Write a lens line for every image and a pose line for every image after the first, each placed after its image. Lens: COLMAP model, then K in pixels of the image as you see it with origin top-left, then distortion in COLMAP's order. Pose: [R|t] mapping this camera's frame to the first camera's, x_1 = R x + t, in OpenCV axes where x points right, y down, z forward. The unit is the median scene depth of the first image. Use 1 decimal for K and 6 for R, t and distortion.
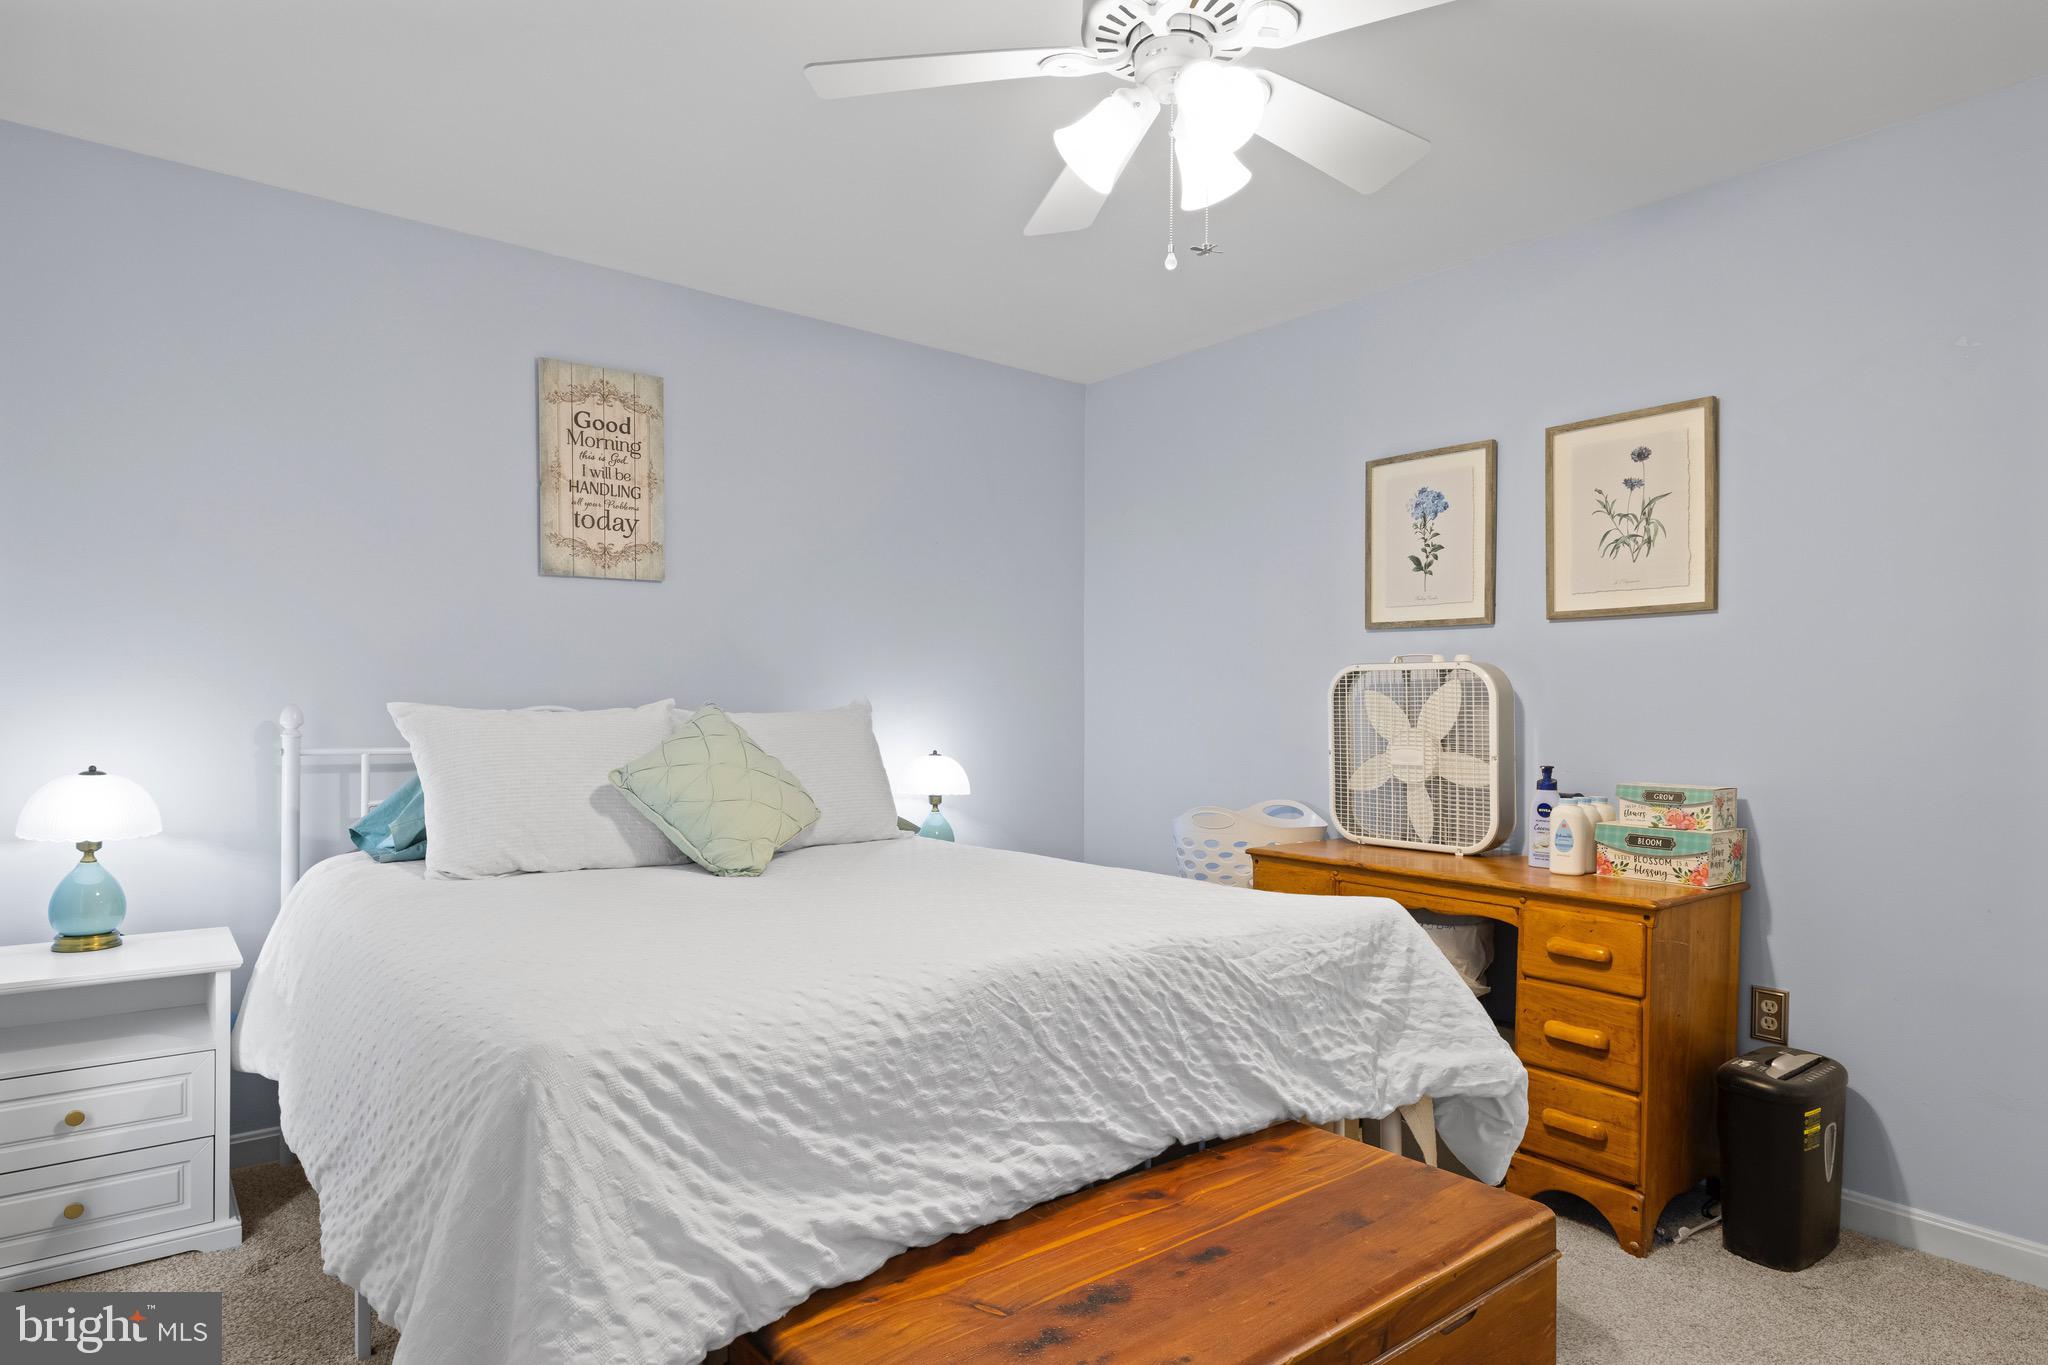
lens RADIAL K [[1150.2, 0, 1007.6], [0, 1150.2, 716.9], [0, 0, 1]] dist [-0.000965, 0.000889]
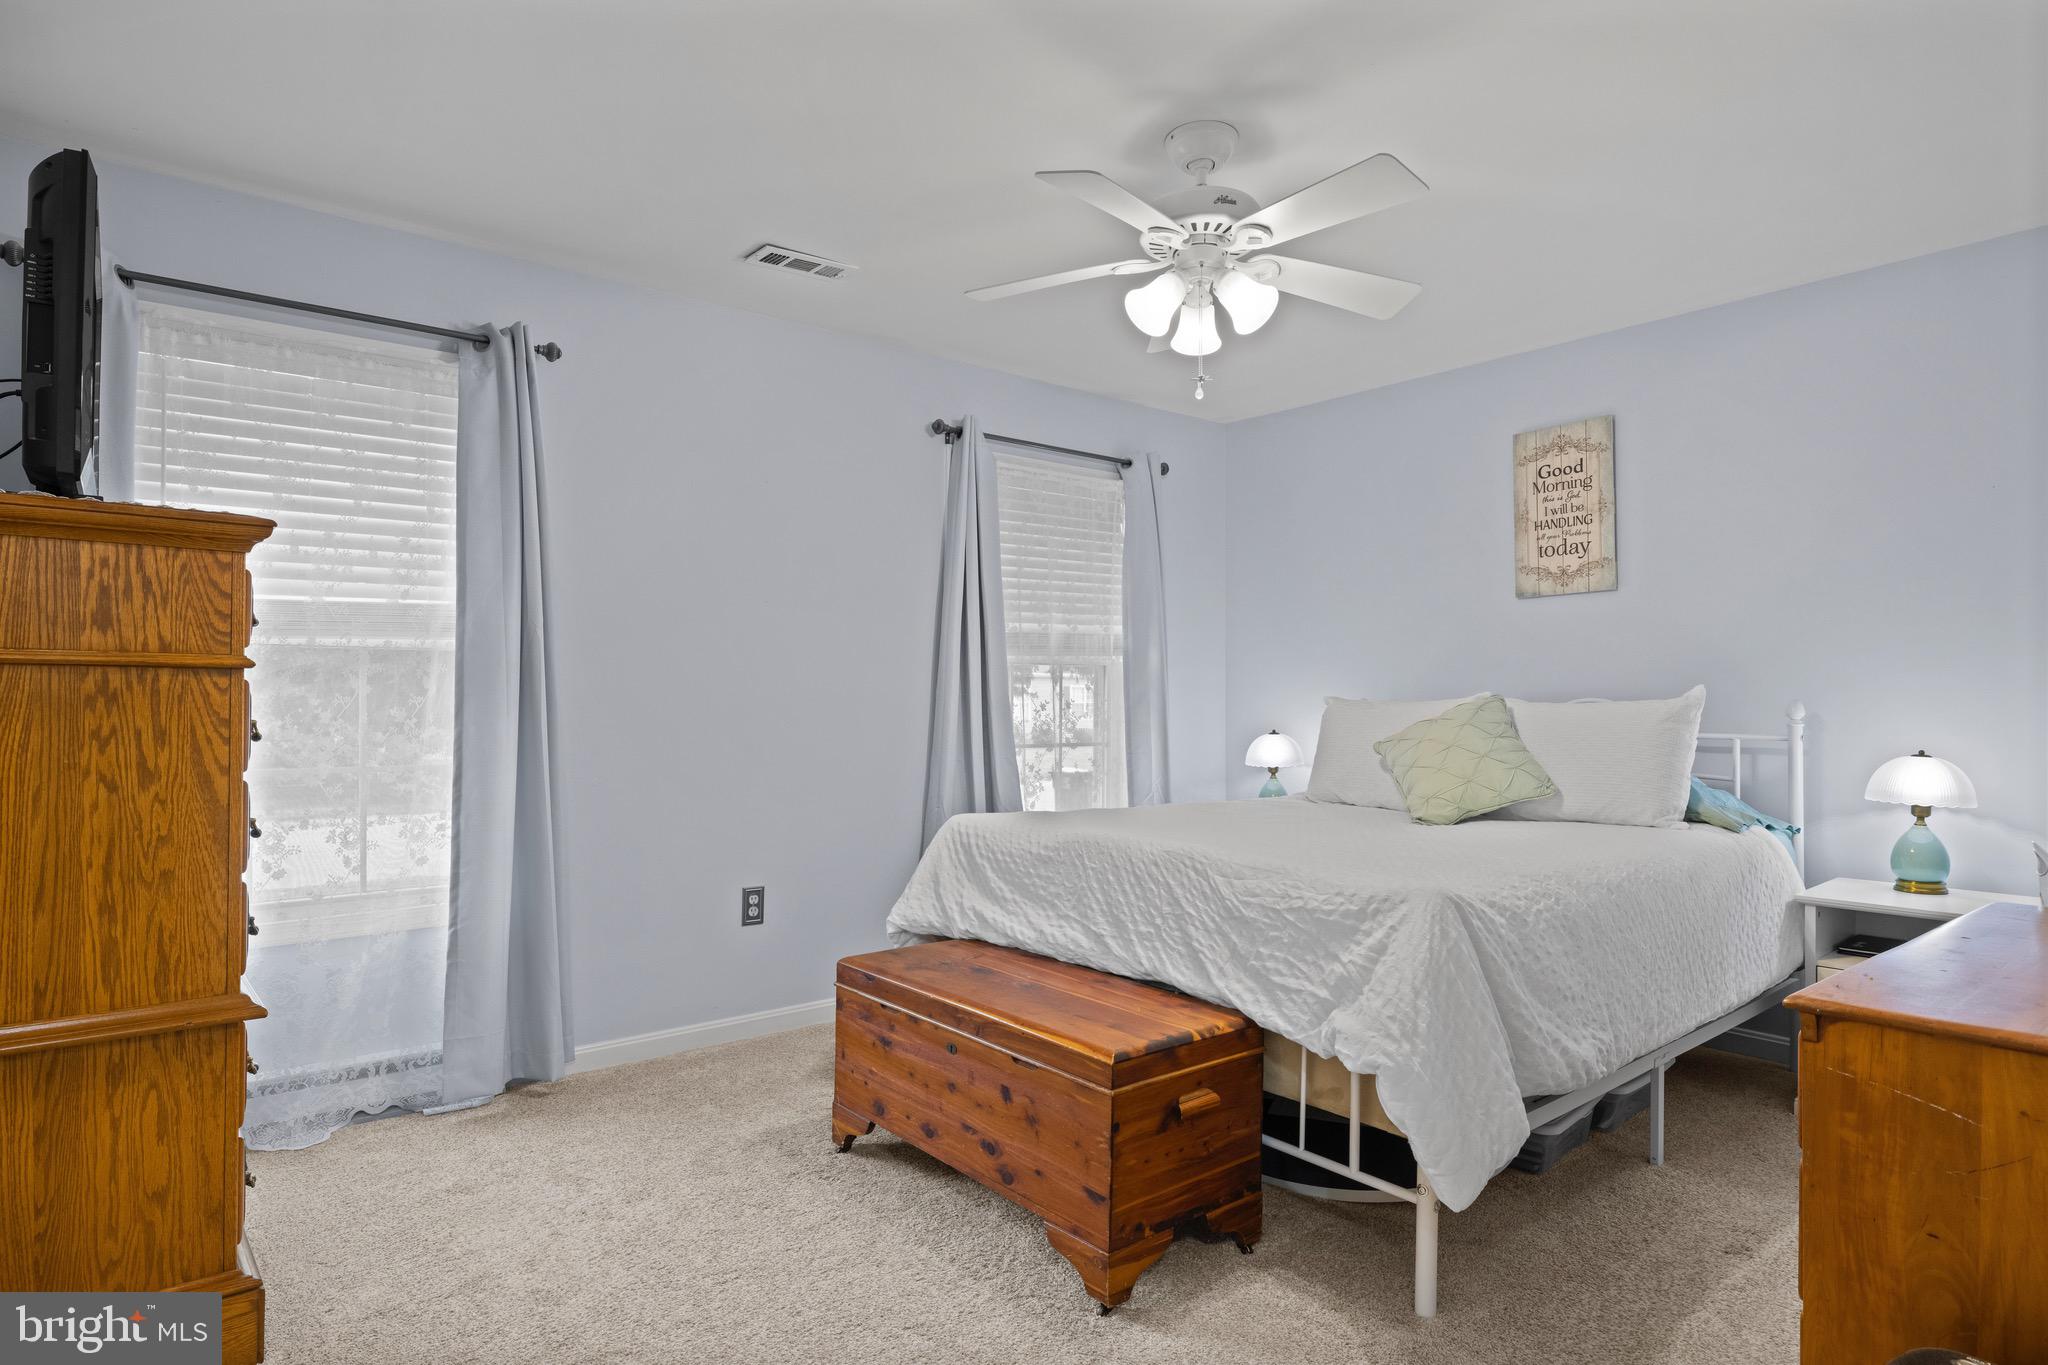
lens RADIAL K [[1150.2, 0, 1033.4], [0, 1150.2, 693.1], [0, 0, 1]] dist [-0.000965, 0.000889]
pose [[0.008420, -0.010813, -0.999906, 0.895638], [-0.010598, 0.999884, -0.010902, 0.004688], [0.999908, 0.010689, 0.008305, 0.433662]]
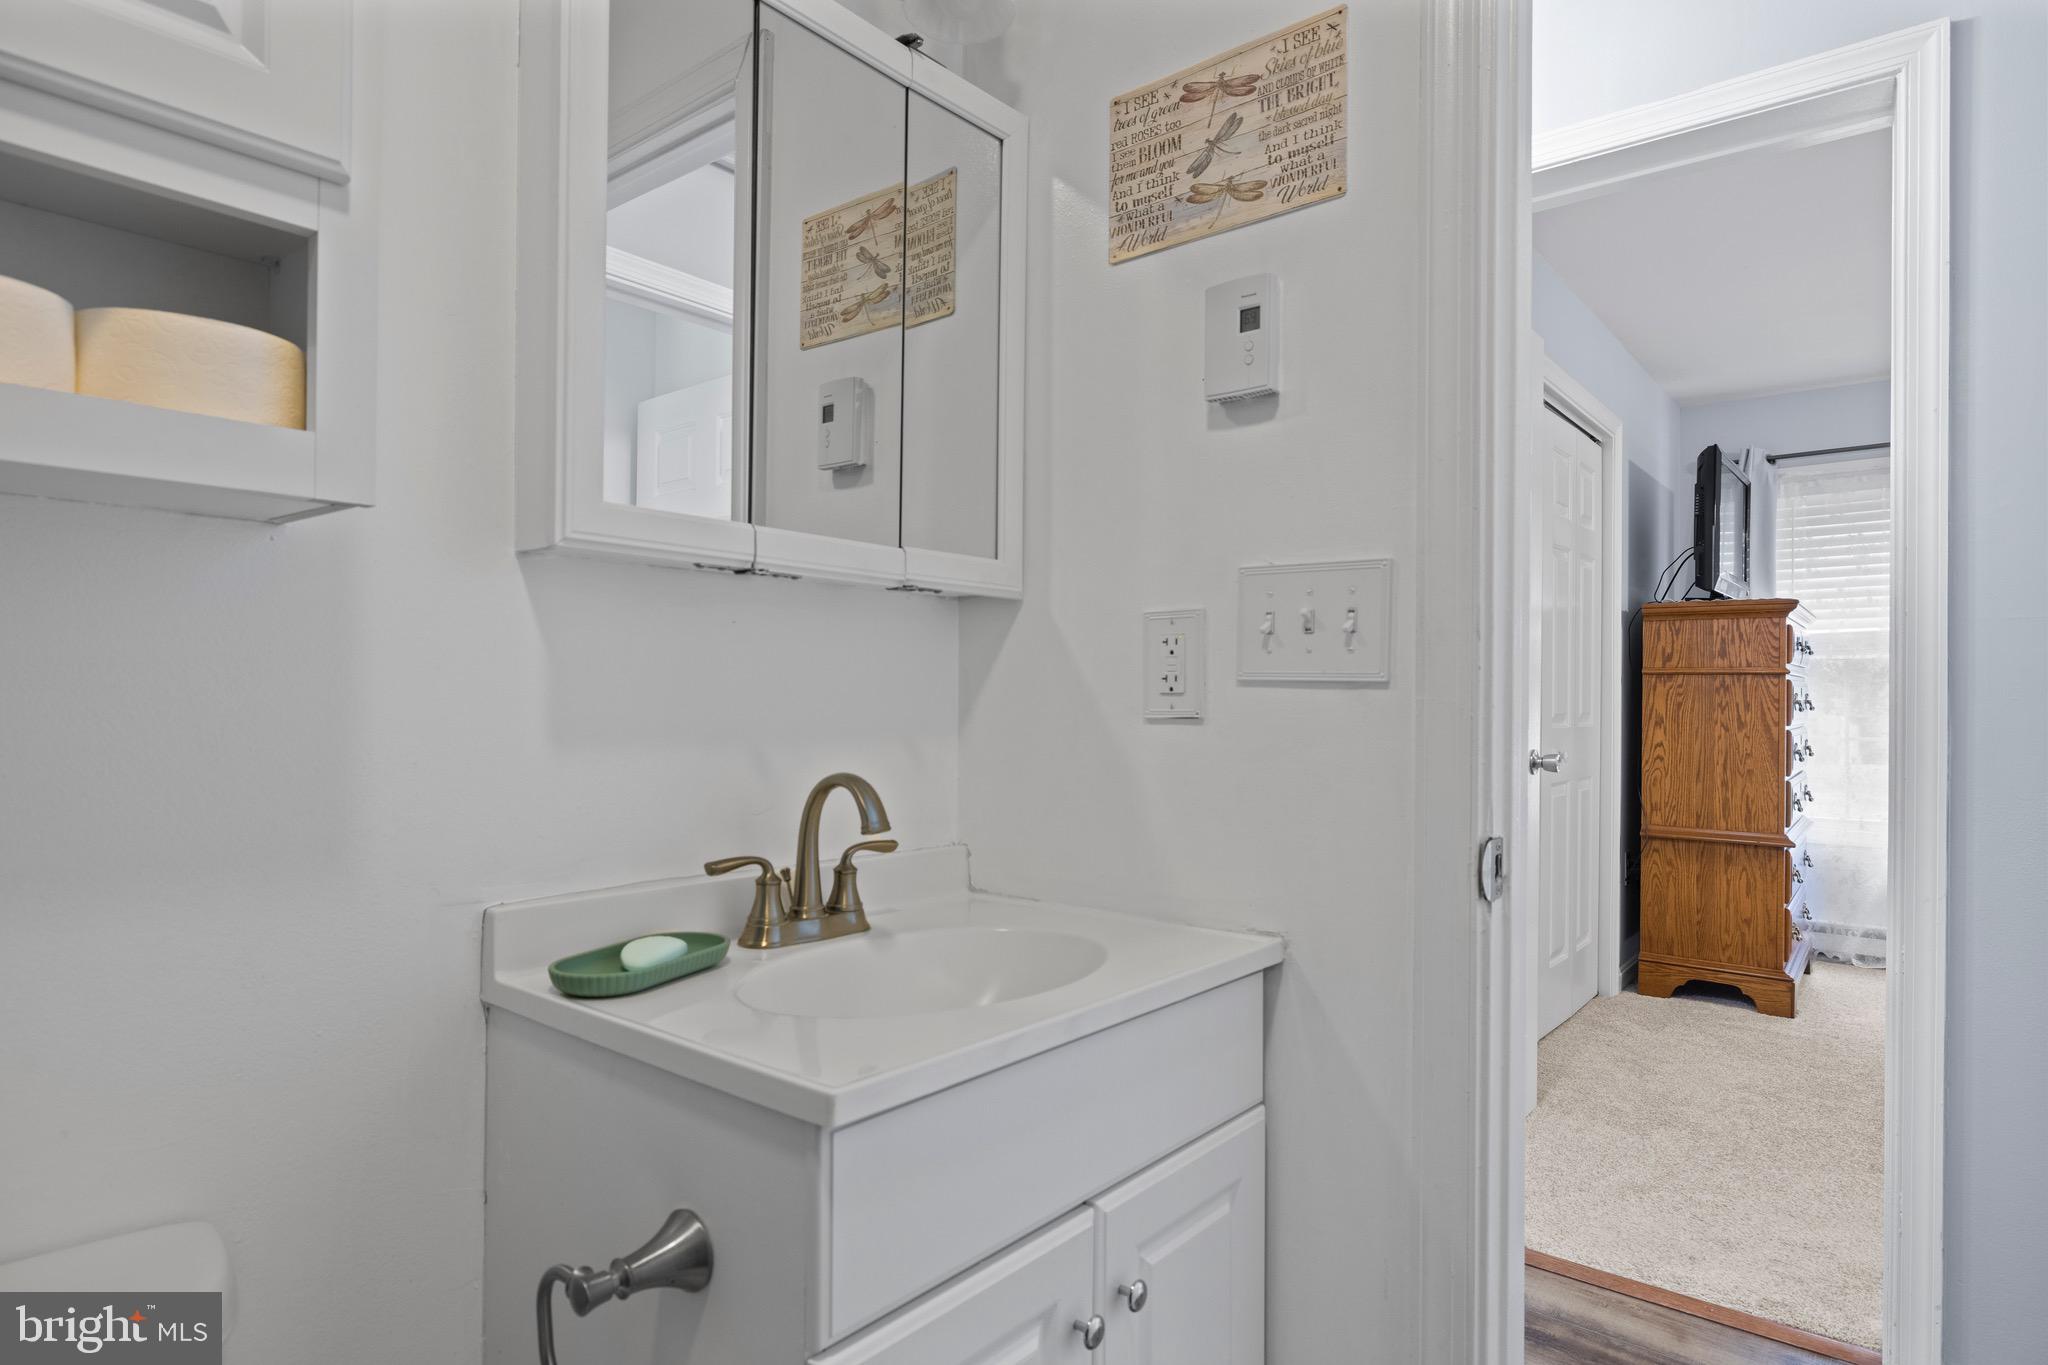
lens RADIAL K [[1150.2, 0, 1030.7], [0, 1150.2, 694.6], [0, 0, 1]] dist [-0.000965, 0.000889]
pose [[-0.973987, -0.012293, -0.226271, 1.328358], [-0.013630, 0.999898, 0.004346, 0.016587], [0.226195, 0.007317, -0.974055, 1.008863]]
